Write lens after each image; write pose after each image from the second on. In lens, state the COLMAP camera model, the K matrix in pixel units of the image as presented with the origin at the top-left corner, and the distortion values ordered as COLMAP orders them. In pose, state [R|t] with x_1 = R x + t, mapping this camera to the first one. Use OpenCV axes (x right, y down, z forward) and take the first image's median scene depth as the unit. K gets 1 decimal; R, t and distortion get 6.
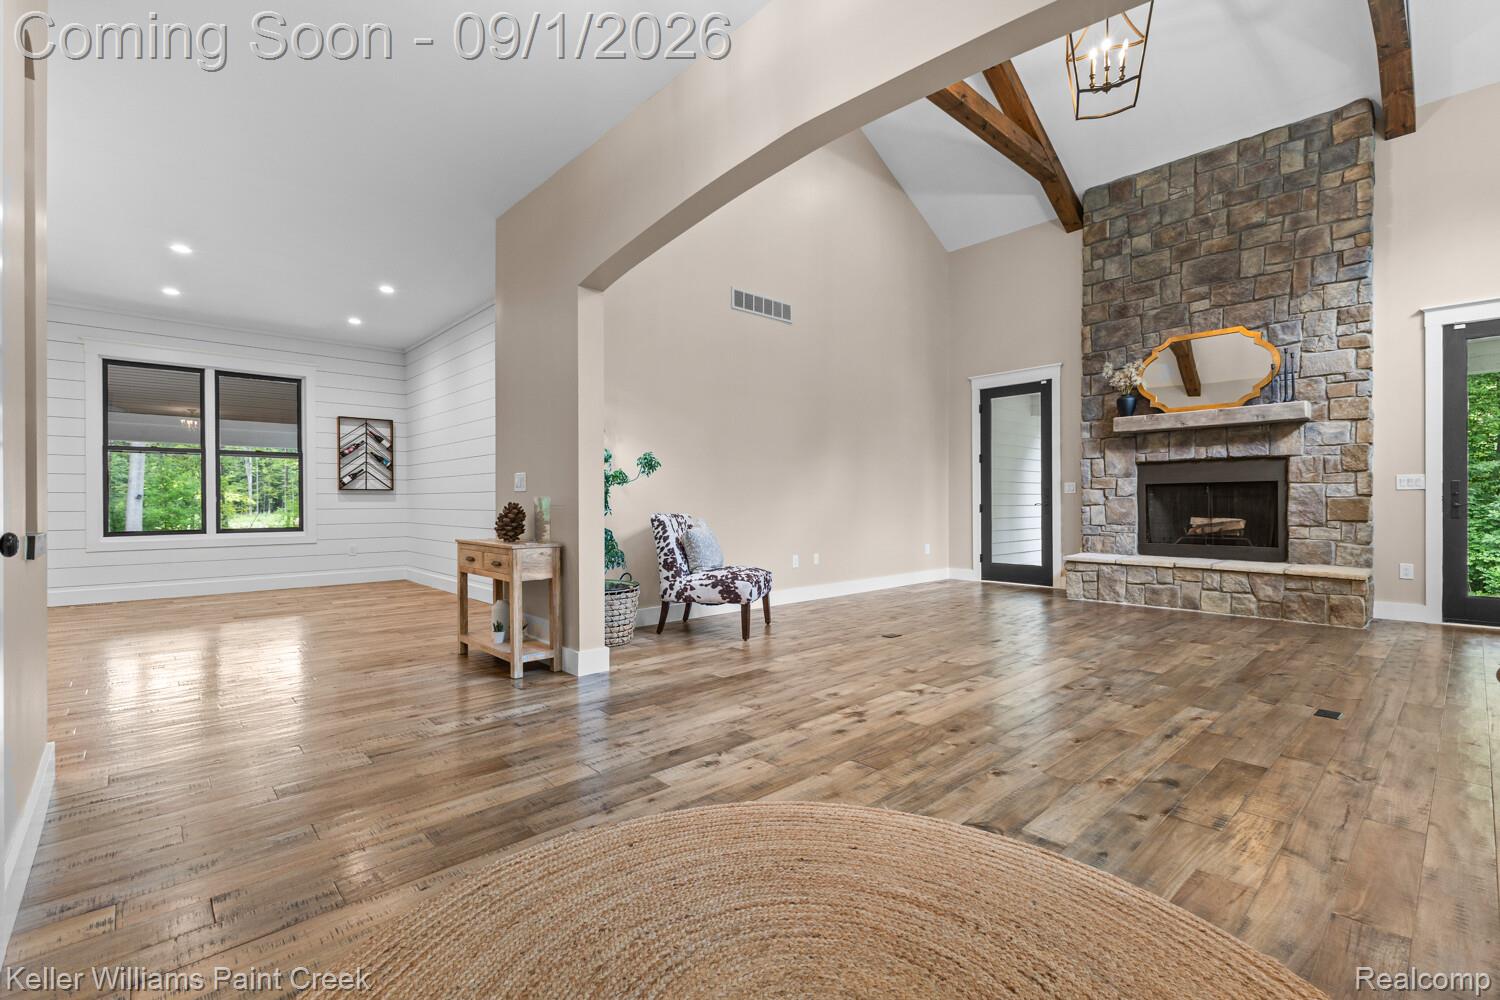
lens RADIAL K [[652.6, 0, 750.0], [0, 652.6, 495.9], [0, 0, 1]] dist [0.001035, 0.000205]
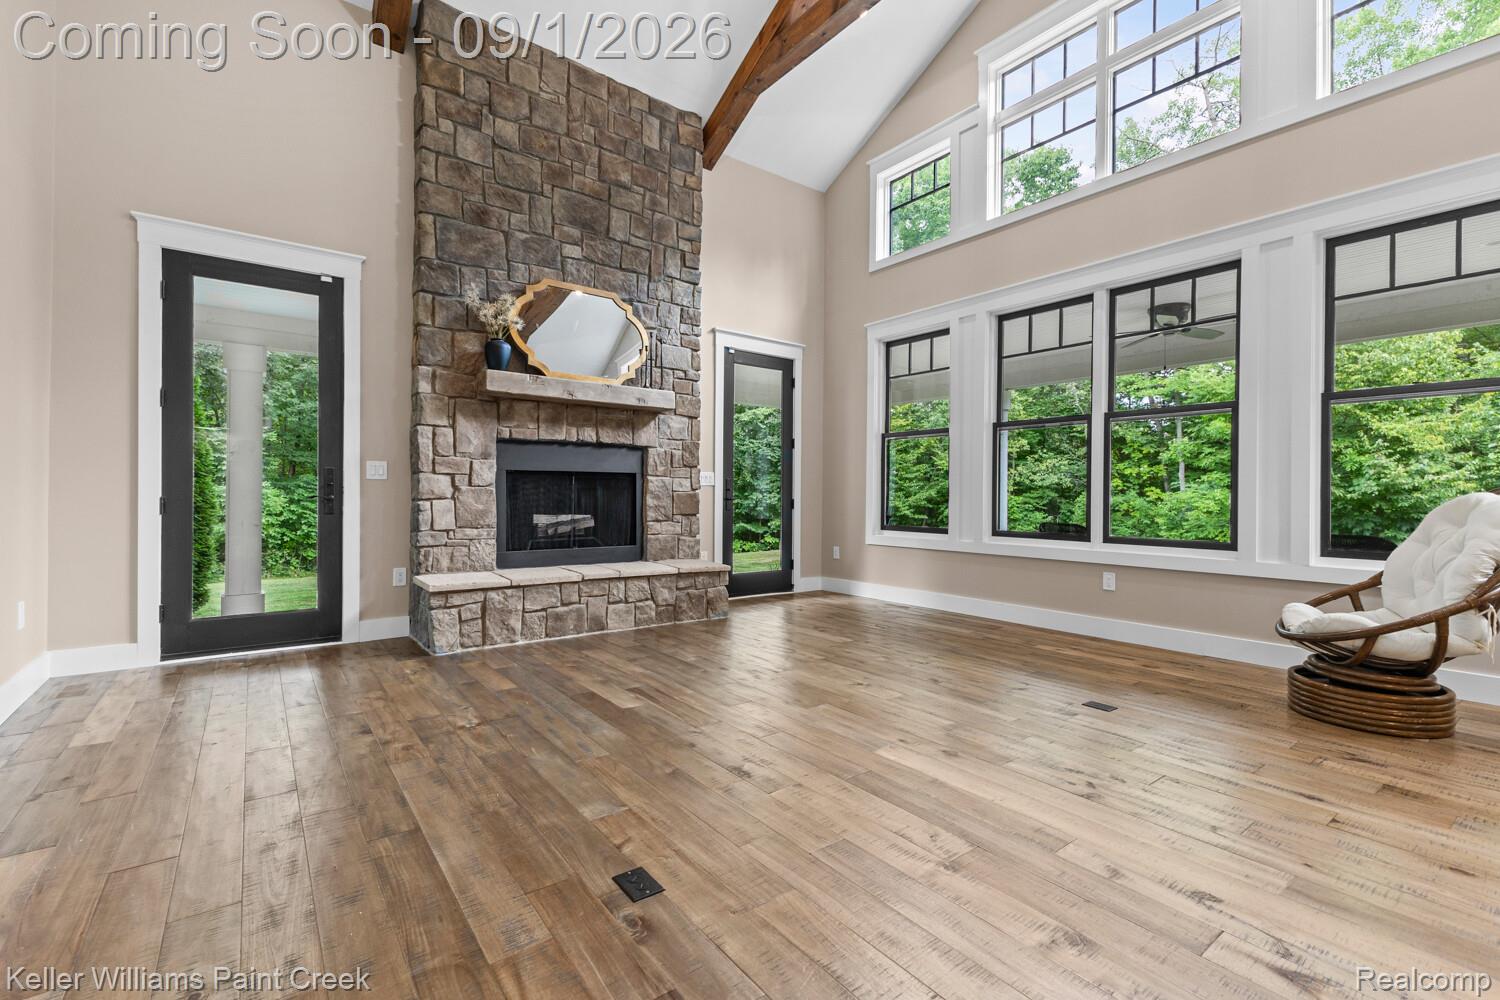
lens RADIAL K [[652.6, 0, 750.0], [0, 652.6, 495.9], [0, 0, 1]] dist [0.001035, 0.000205]
pose [[0.093620, 0.004511, 0.995598, -0.089952], [-0.015813, 0.999870, -0.003043, 0.008998], [-0.995482, -0.015458, 0.093679, 0.710135]]
